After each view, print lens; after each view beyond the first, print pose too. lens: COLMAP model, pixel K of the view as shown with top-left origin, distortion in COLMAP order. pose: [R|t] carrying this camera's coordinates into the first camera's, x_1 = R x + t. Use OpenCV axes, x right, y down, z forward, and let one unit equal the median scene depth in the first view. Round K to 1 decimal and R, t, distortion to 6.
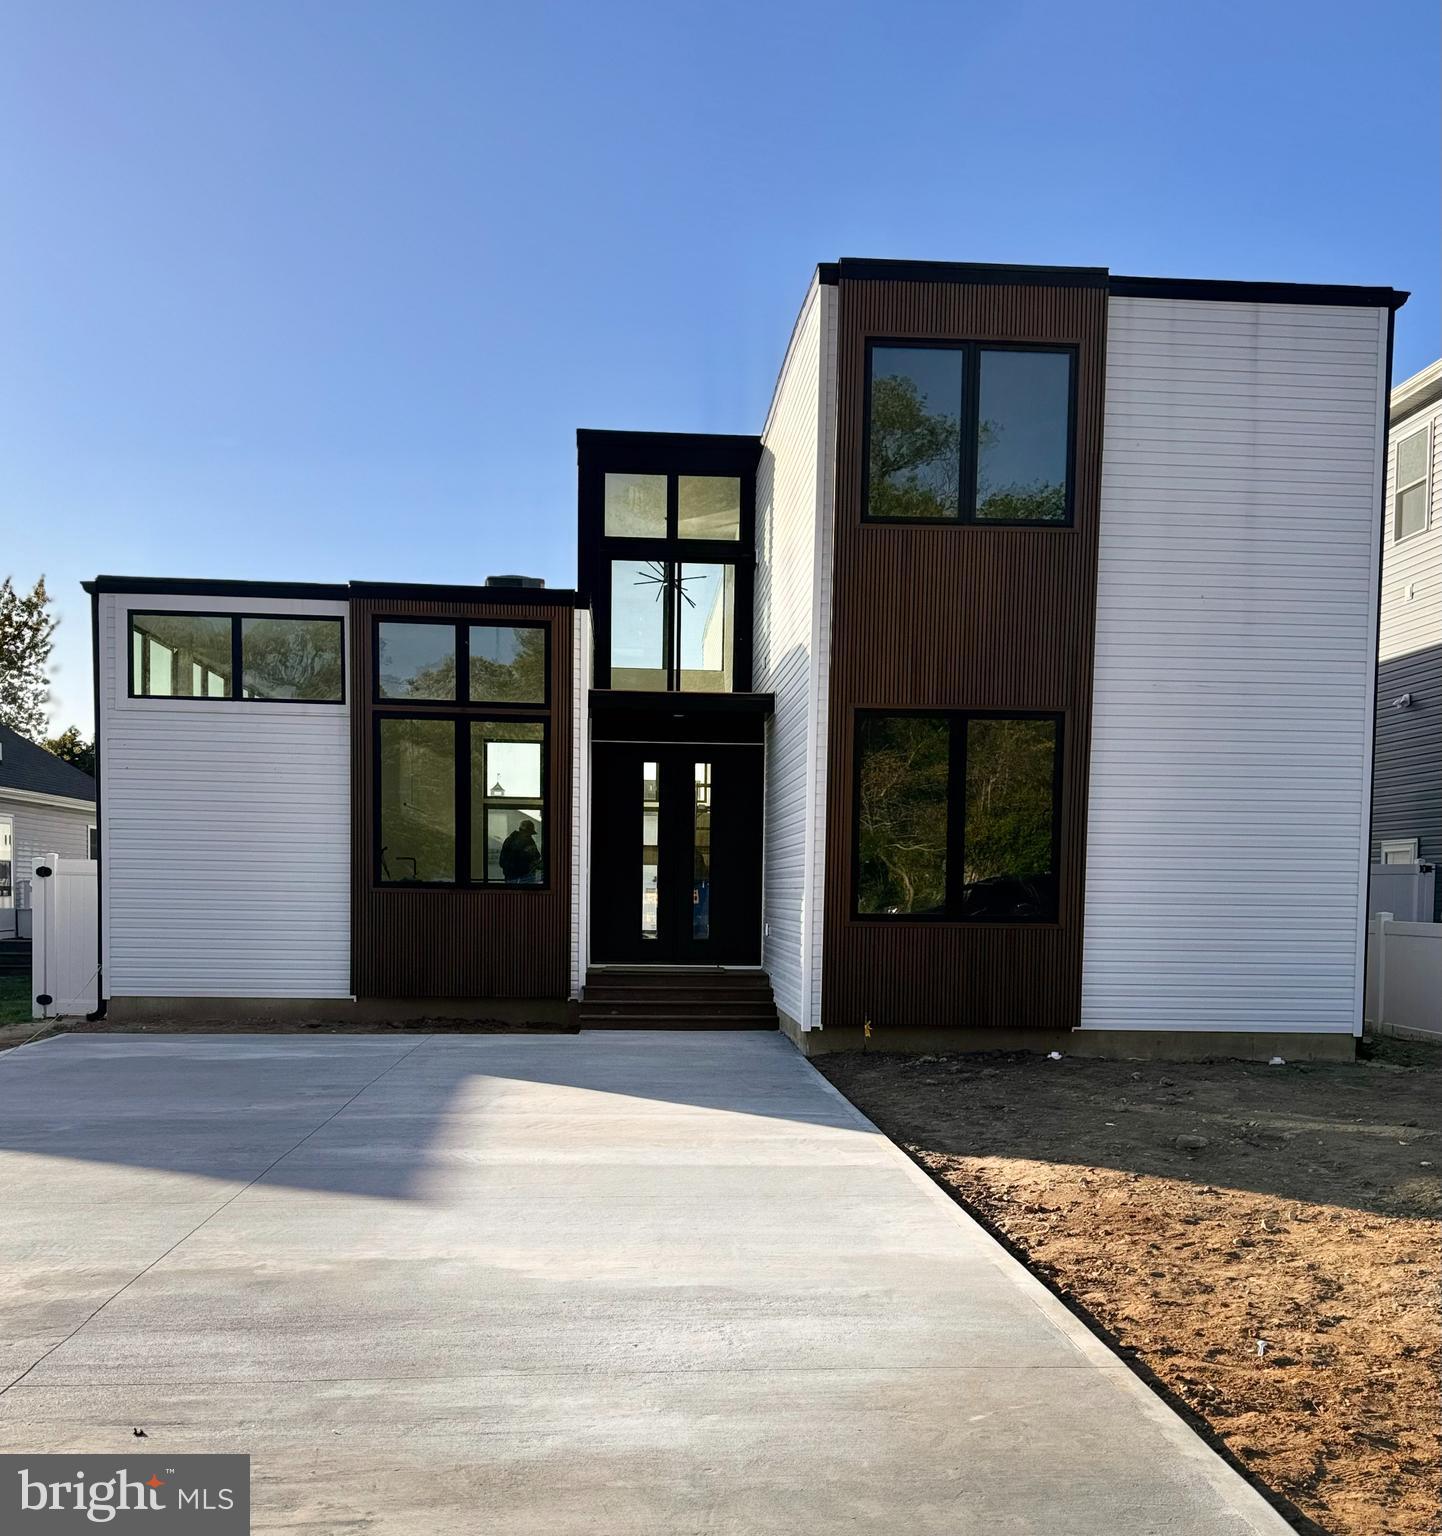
lens RADIAL K [[1504.5, 0, 729.1], [0, 1504.5, 975.6], [0, 0, 1]] dist [0.141066, -0.254021]
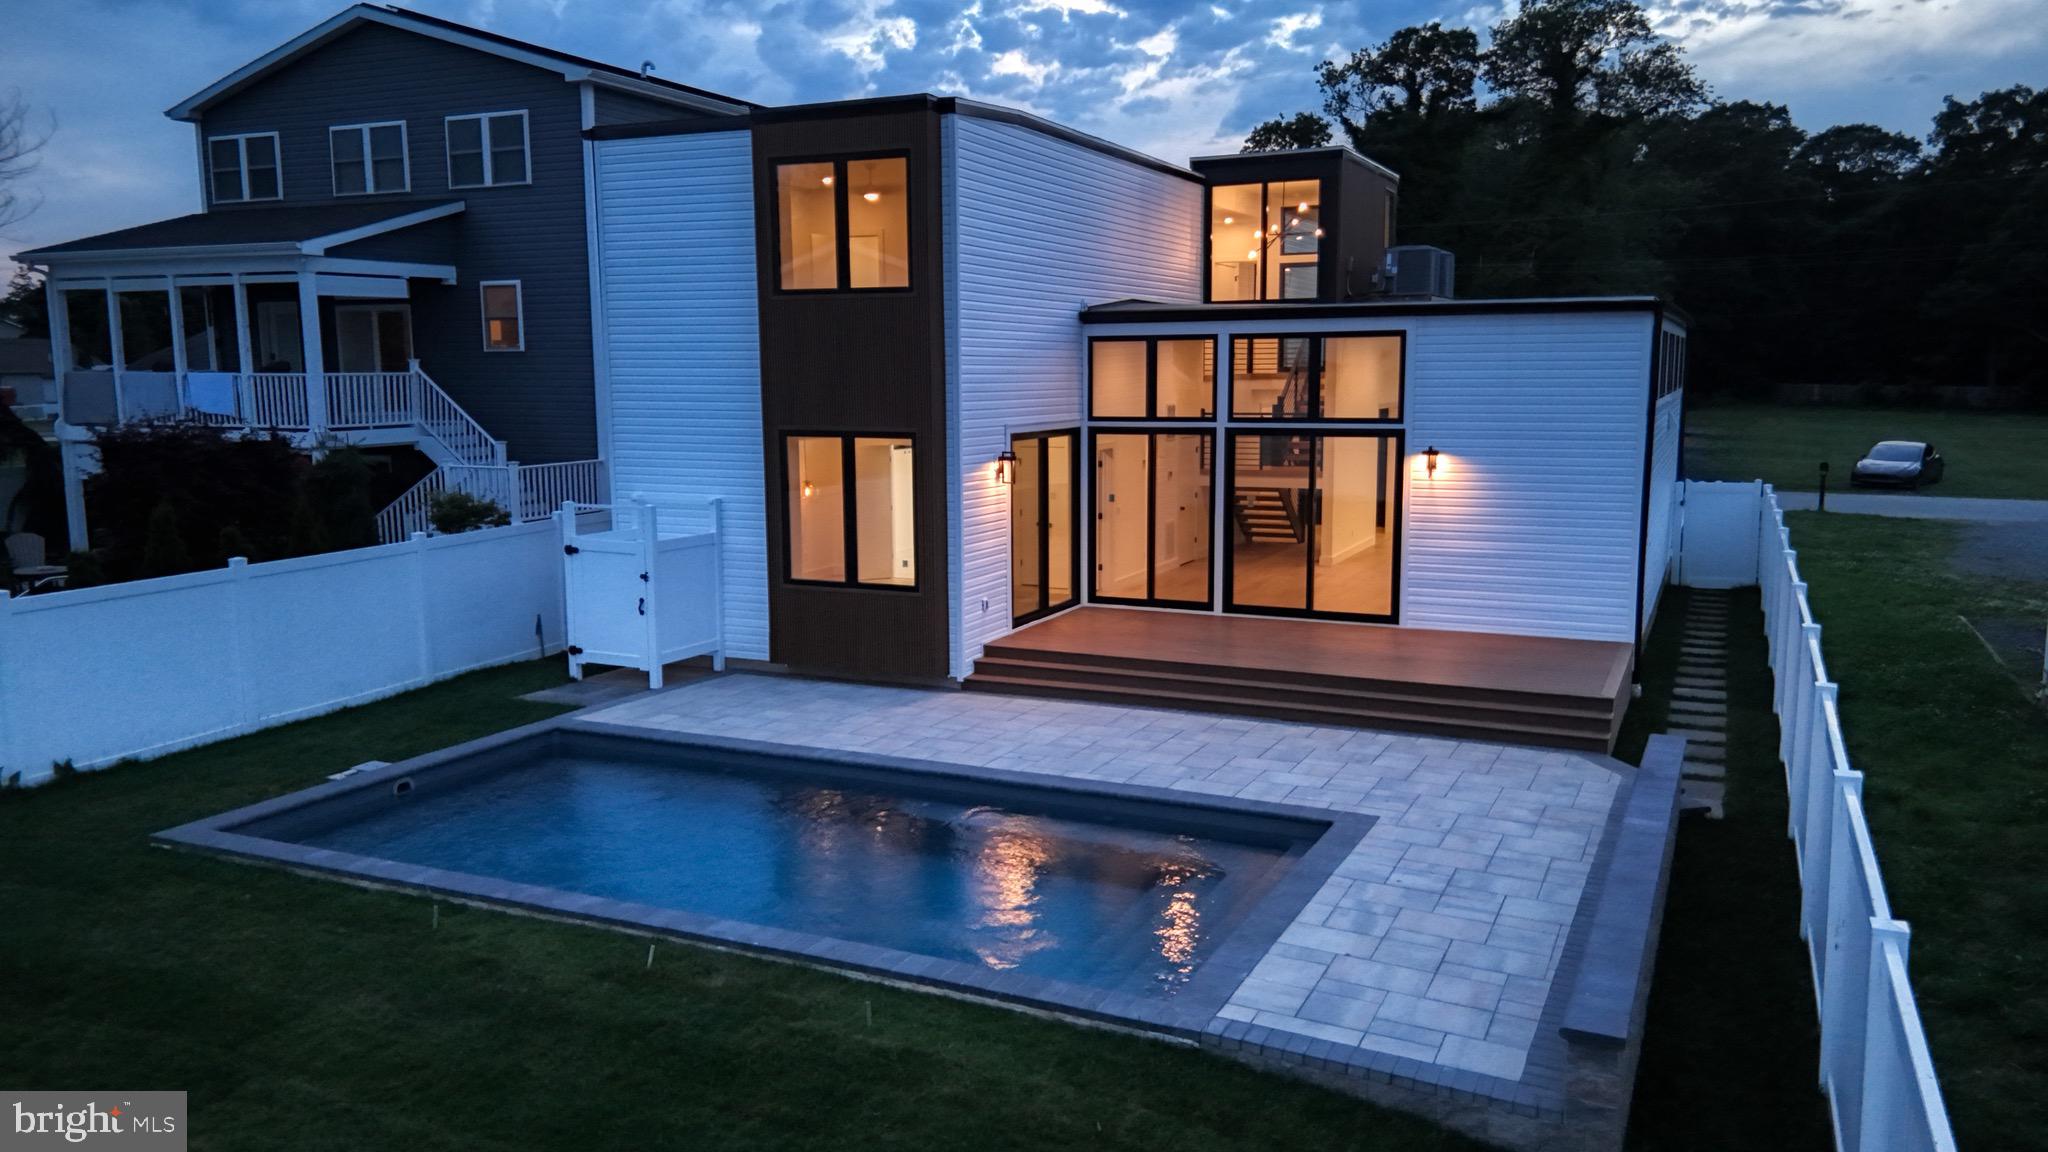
lens RADIAL K [[1506.8, 0, 1033.8], [0, 1506.8, 581.4], [0, 0, 1]] dist [0.071422, -0.063262]
pose [[0.876840, 0.047504, -0.478430, 0.777917], [-0.008340, 0.996460, 0.083656, -0.129495], [0.480710, -0.069363, 0.874132, -0.075475]]
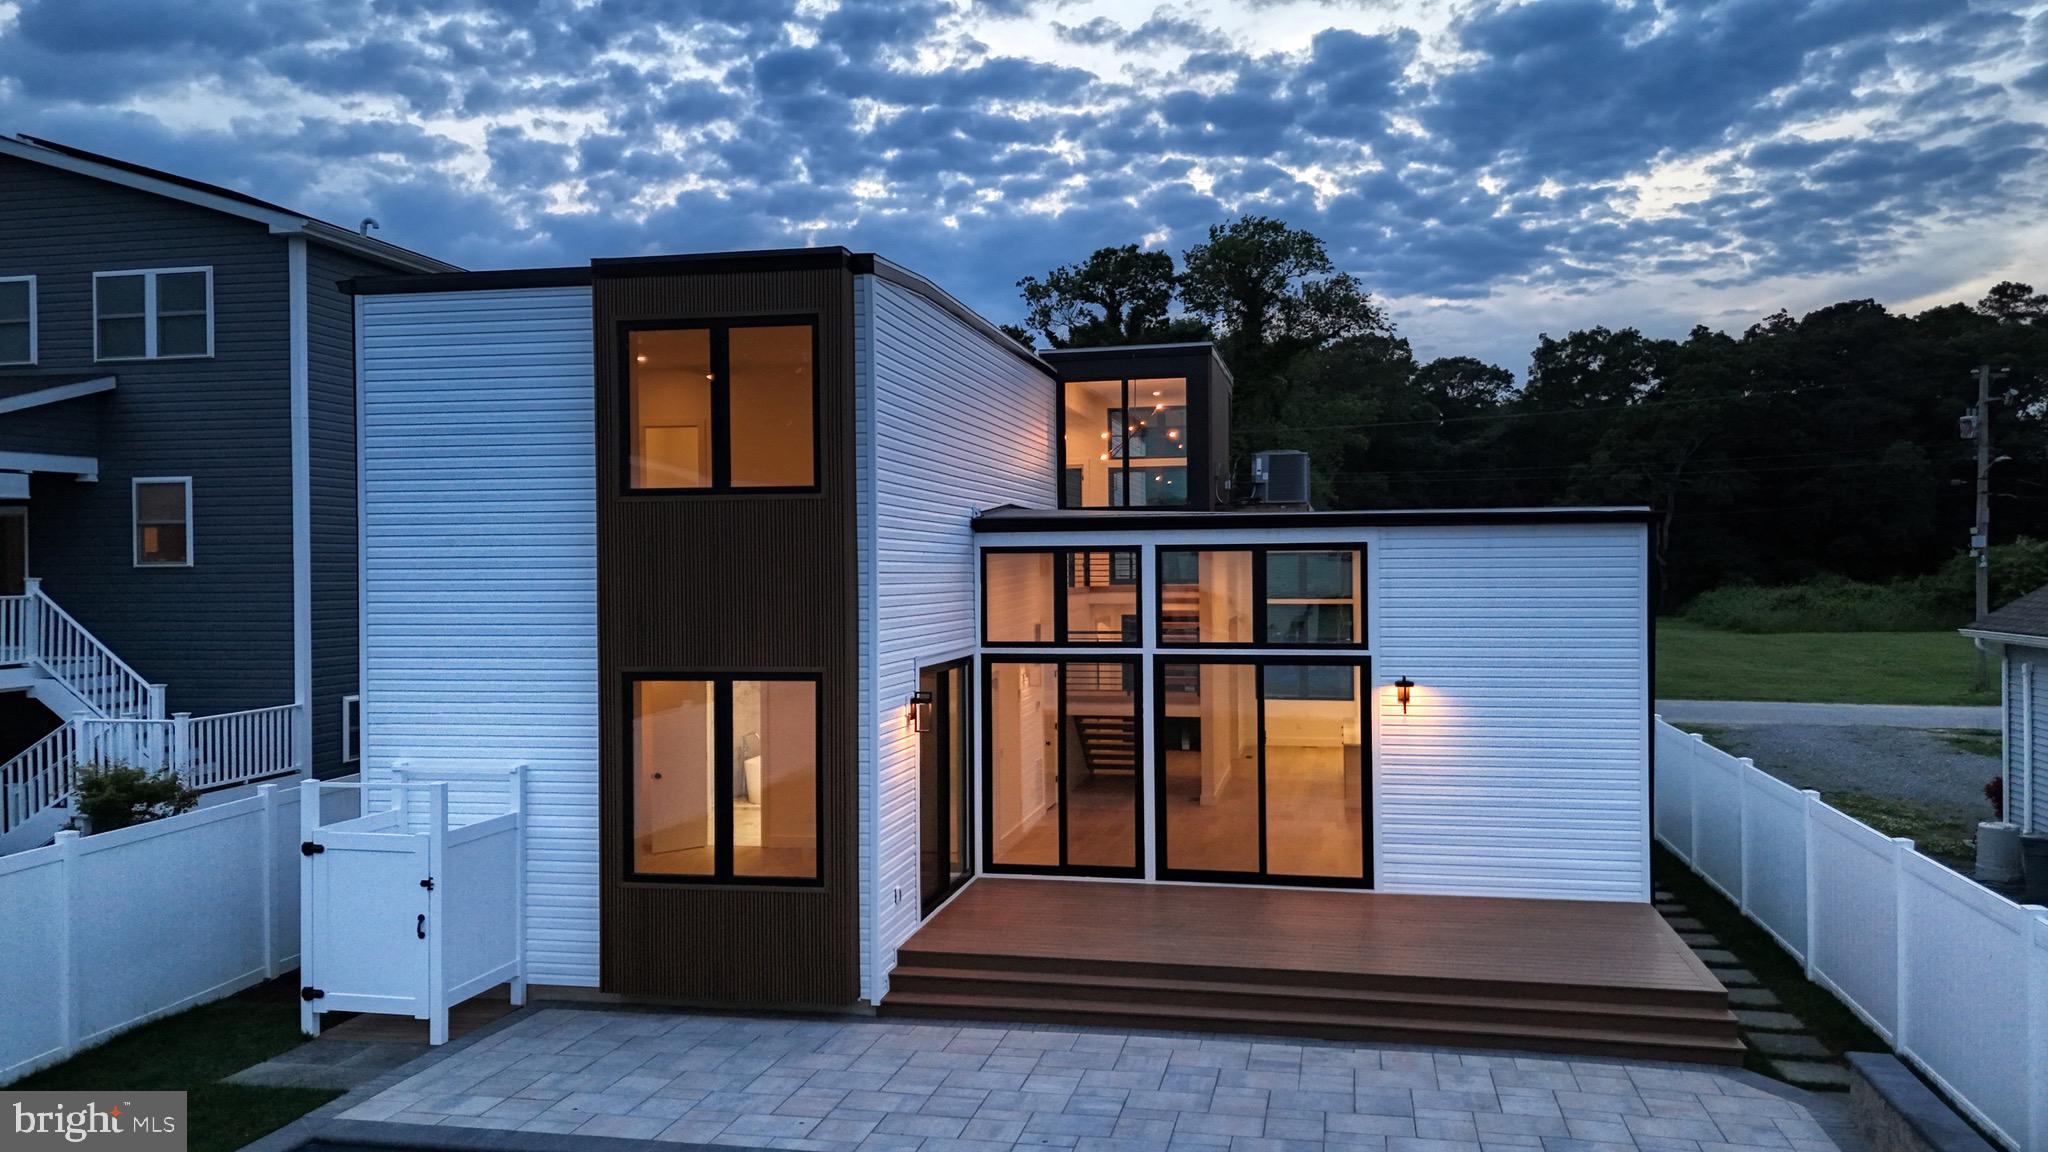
lens RADIAL K [[1514.5, 0, 1031.8], [0, 1514.5, 583.1], [0, 0, 1]] dist [0.050901, -0.036709]
pose [[0.962636, -0.021324, -0.269956, 0.515927], [0.008369, 0.998761, -0.049053, -0.152866], [0.270668, 0.044961, 0.961622, 0.071969]]
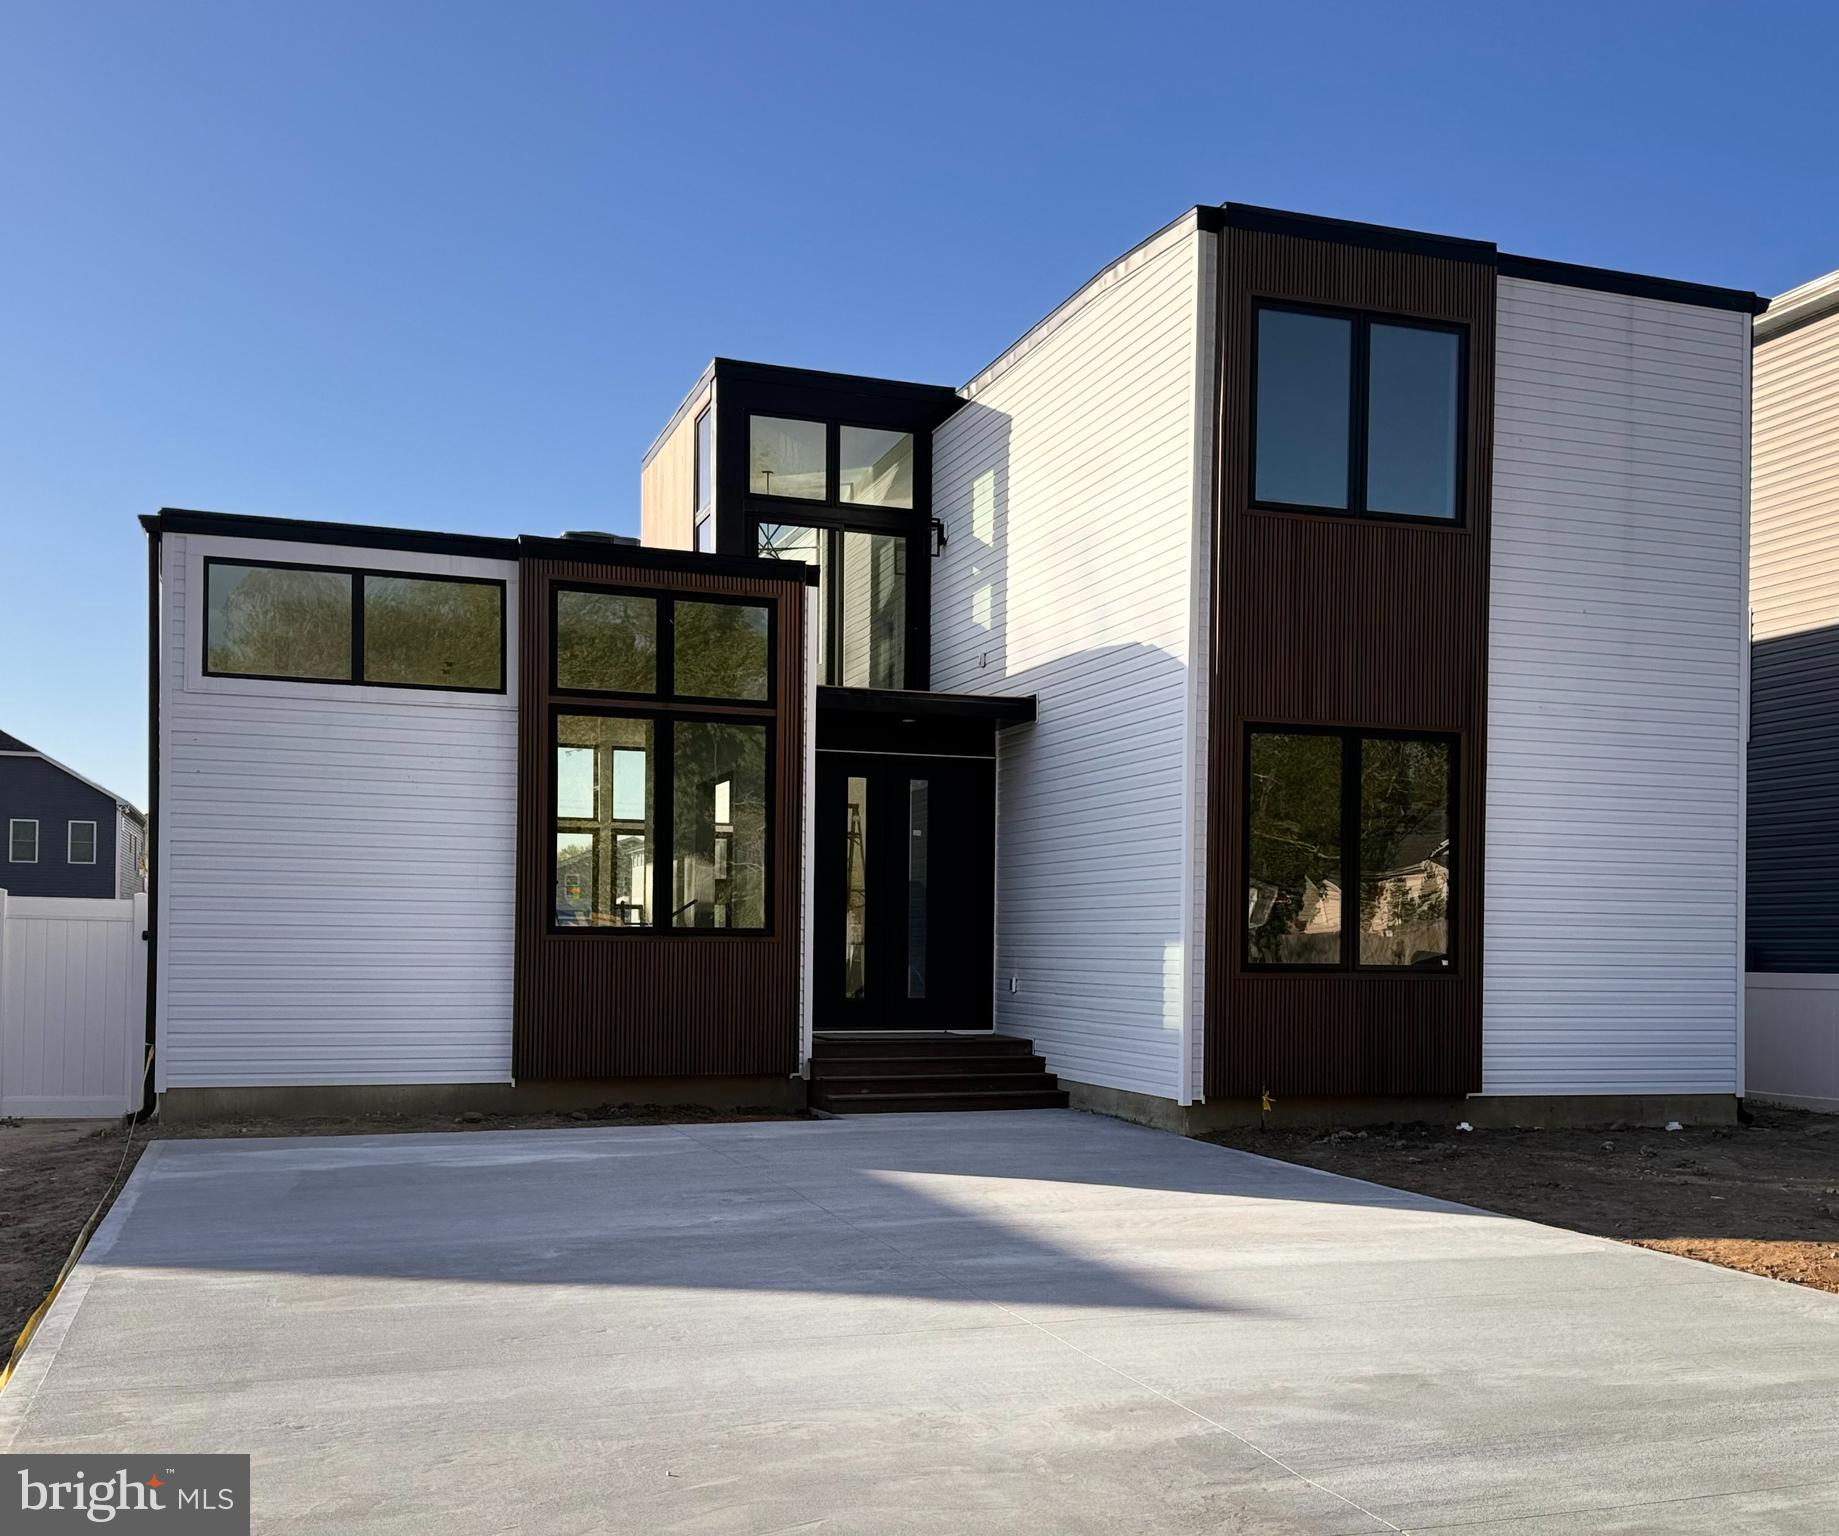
lens RADIAL K [[1912.5, 0, 1017.5], [0, 1912.5, 946.4], [0, 0, 1]] dist [0.166121, -0.313739]
pose [[0.958092, -0.003606, 0.286438, -0.287610], [0.018594, 0.998595, -0.049625, -0.000133], [-0.285856, 0.052871, 0.956813, 0.009356]]
